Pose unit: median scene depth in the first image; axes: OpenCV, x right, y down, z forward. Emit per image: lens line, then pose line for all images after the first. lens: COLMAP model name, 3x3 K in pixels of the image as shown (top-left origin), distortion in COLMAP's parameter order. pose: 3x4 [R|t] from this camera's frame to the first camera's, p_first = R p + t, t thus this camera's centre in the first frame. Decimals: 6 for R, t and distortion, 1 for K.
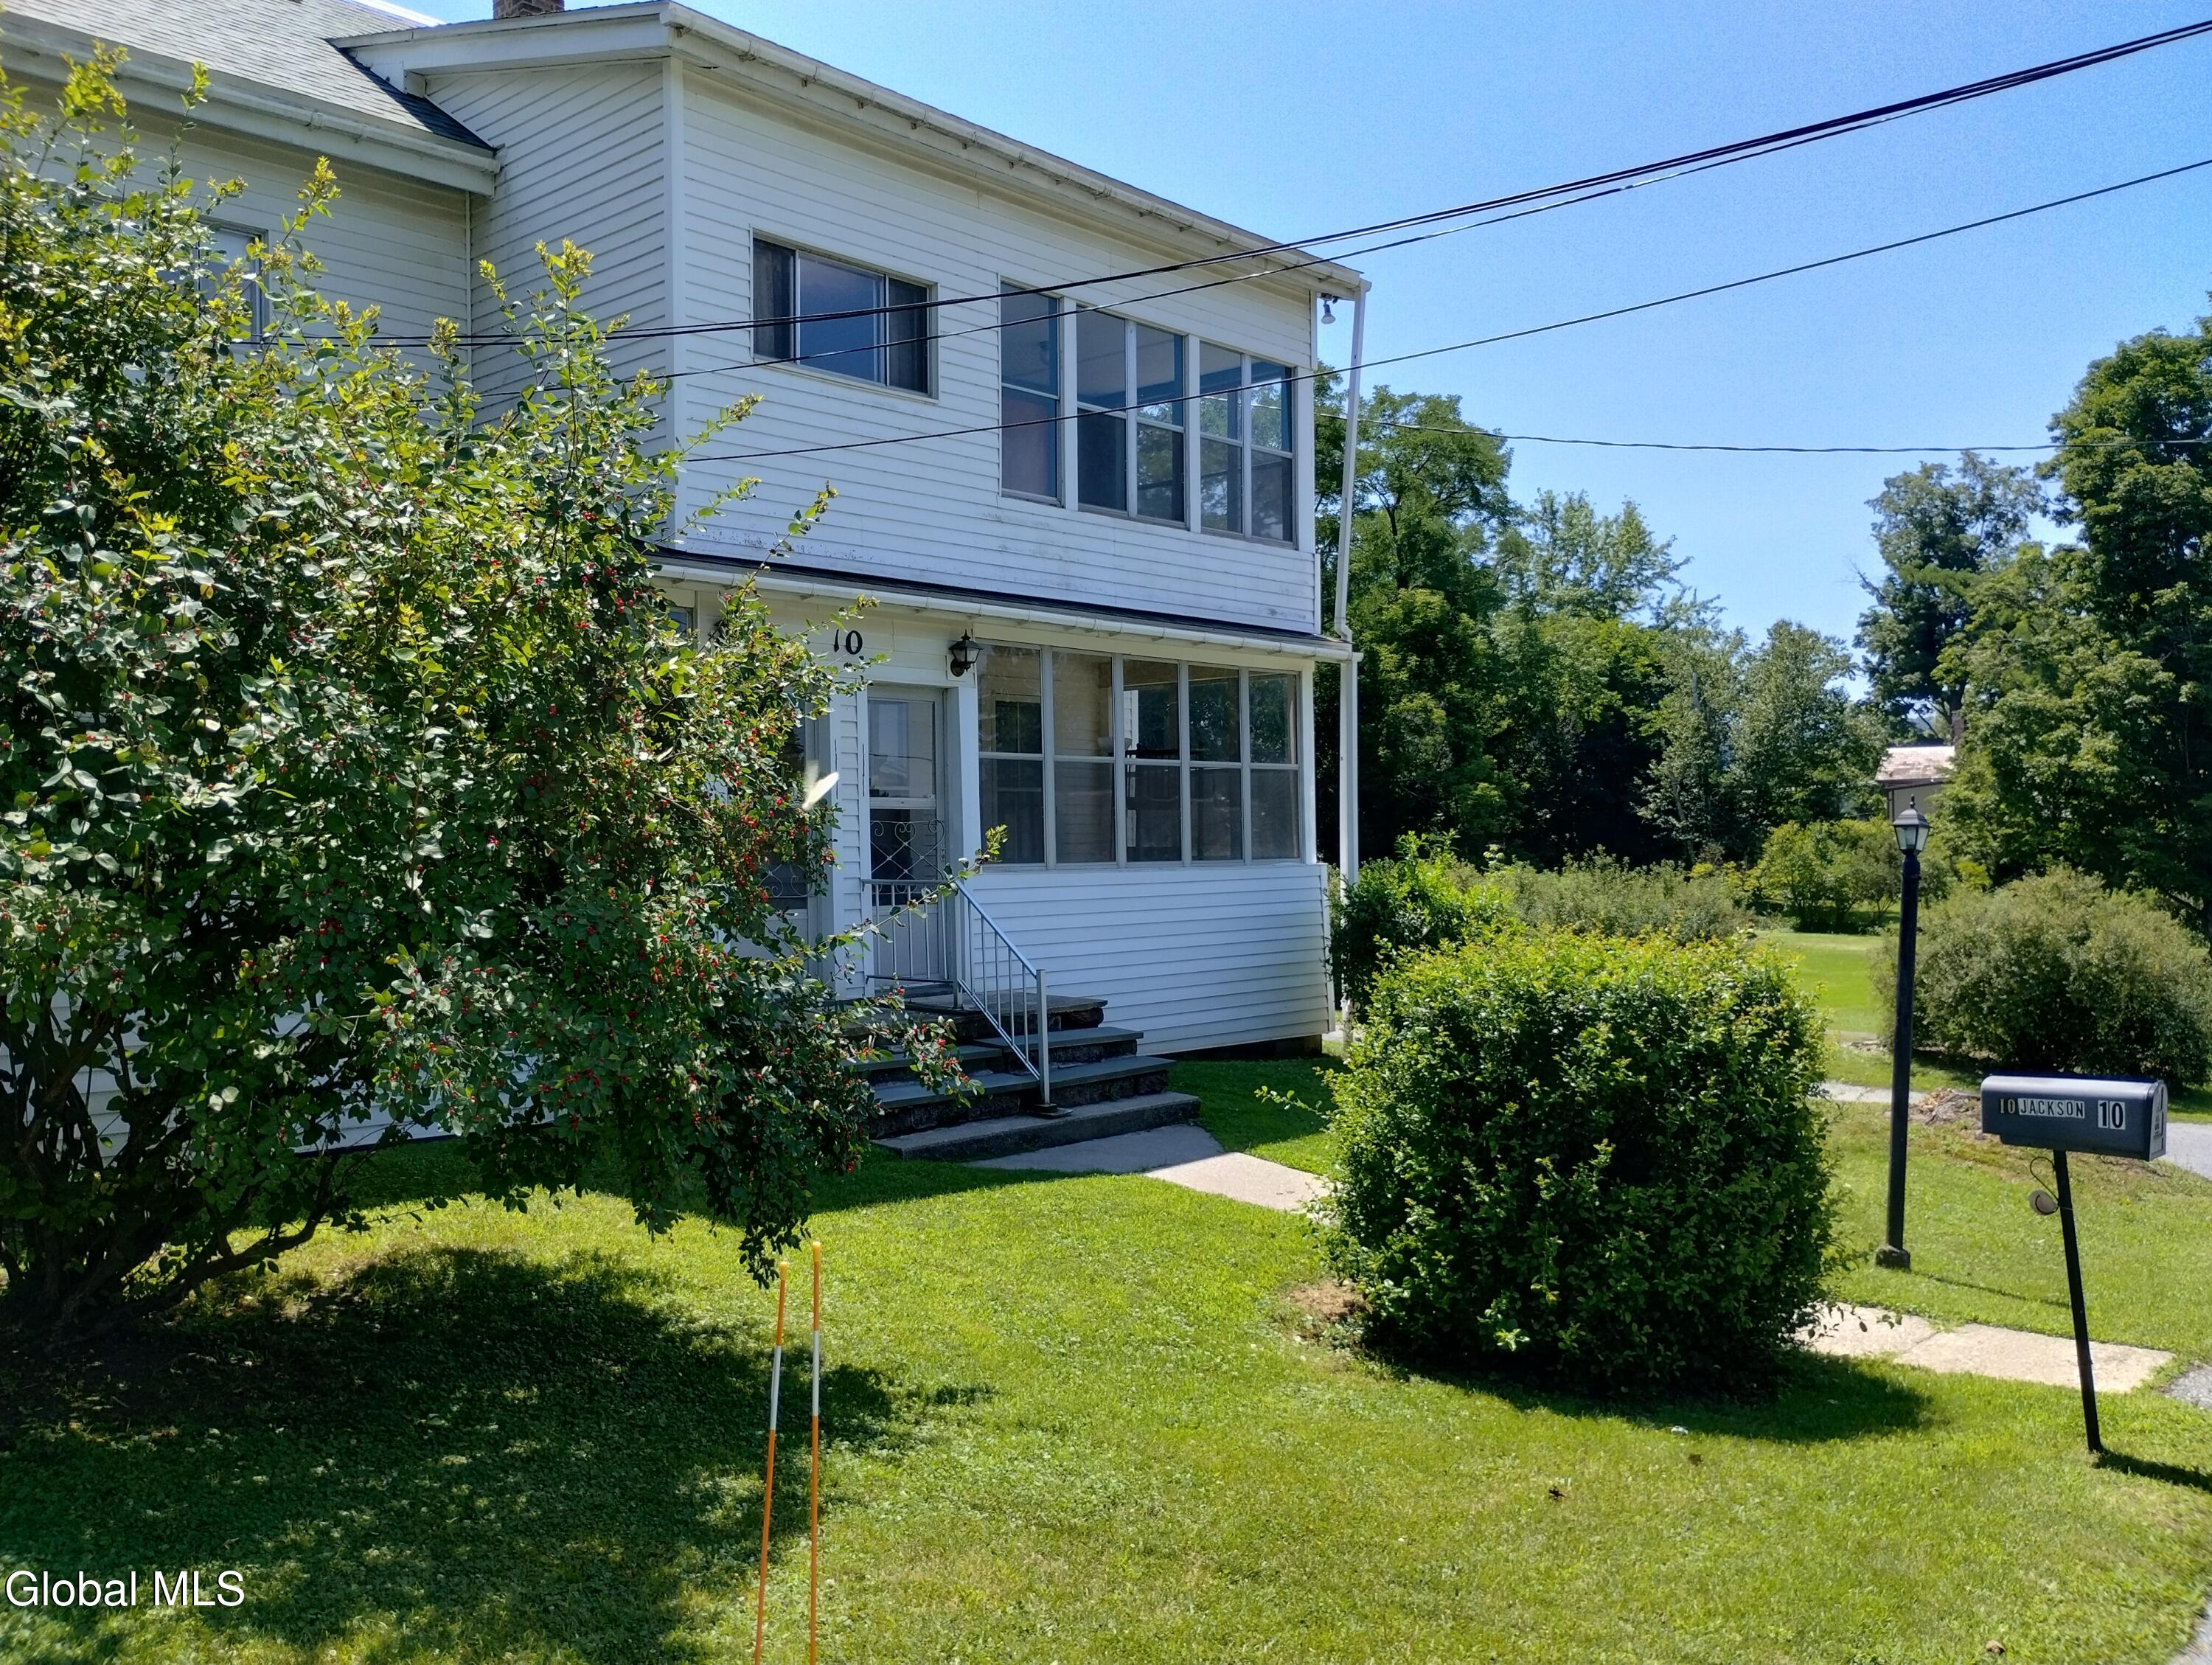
lens RADIAL K [[1800.9, 0, 1104.0], [0, 1800.9, 842.8], [0, 0, 1]] dist [0.043644, -0.064490]
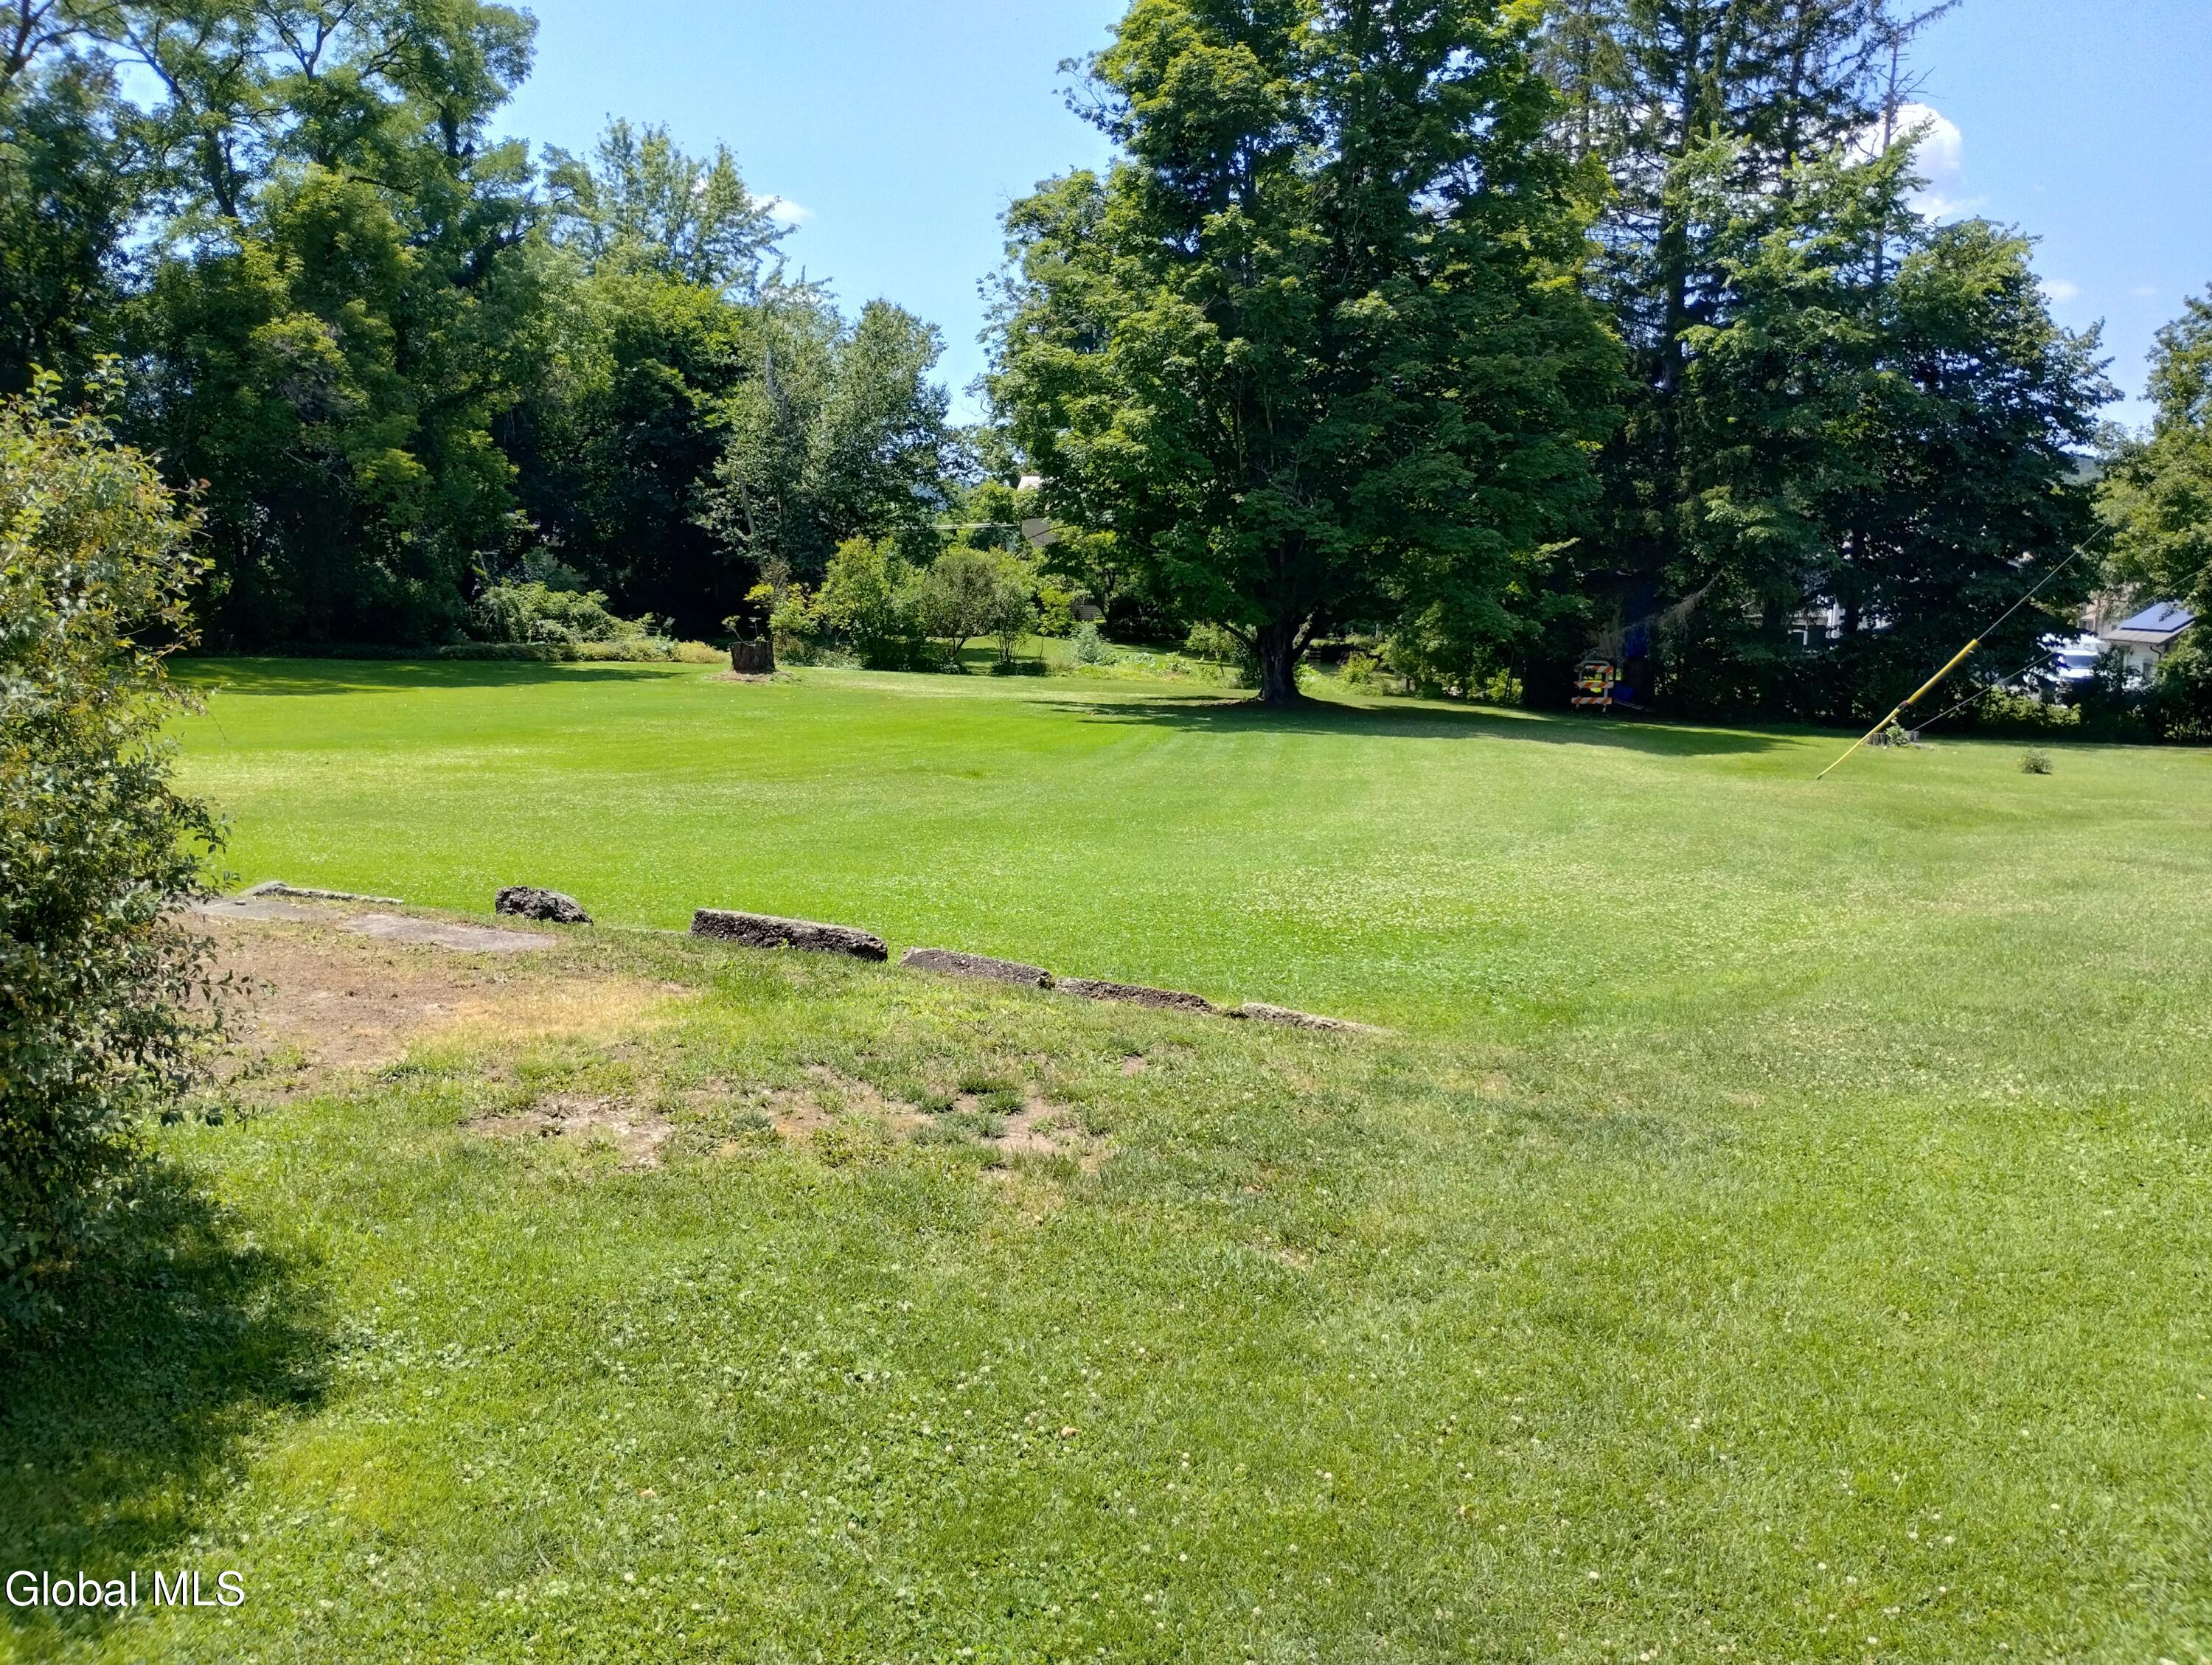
lens RADIAL K [[1800.9, 0, 1106.0], [0, 1800.9, 830.5], [0, 0, 1]] dist [0.043644, -0.064490]
pose [[0.916621, -0.024239, 0.399021, 0.182210], [-0.028330, 0.991712, 0.125322, 0.018693], [-0.398751, -0.126177, 0.908337, 0.229447]]
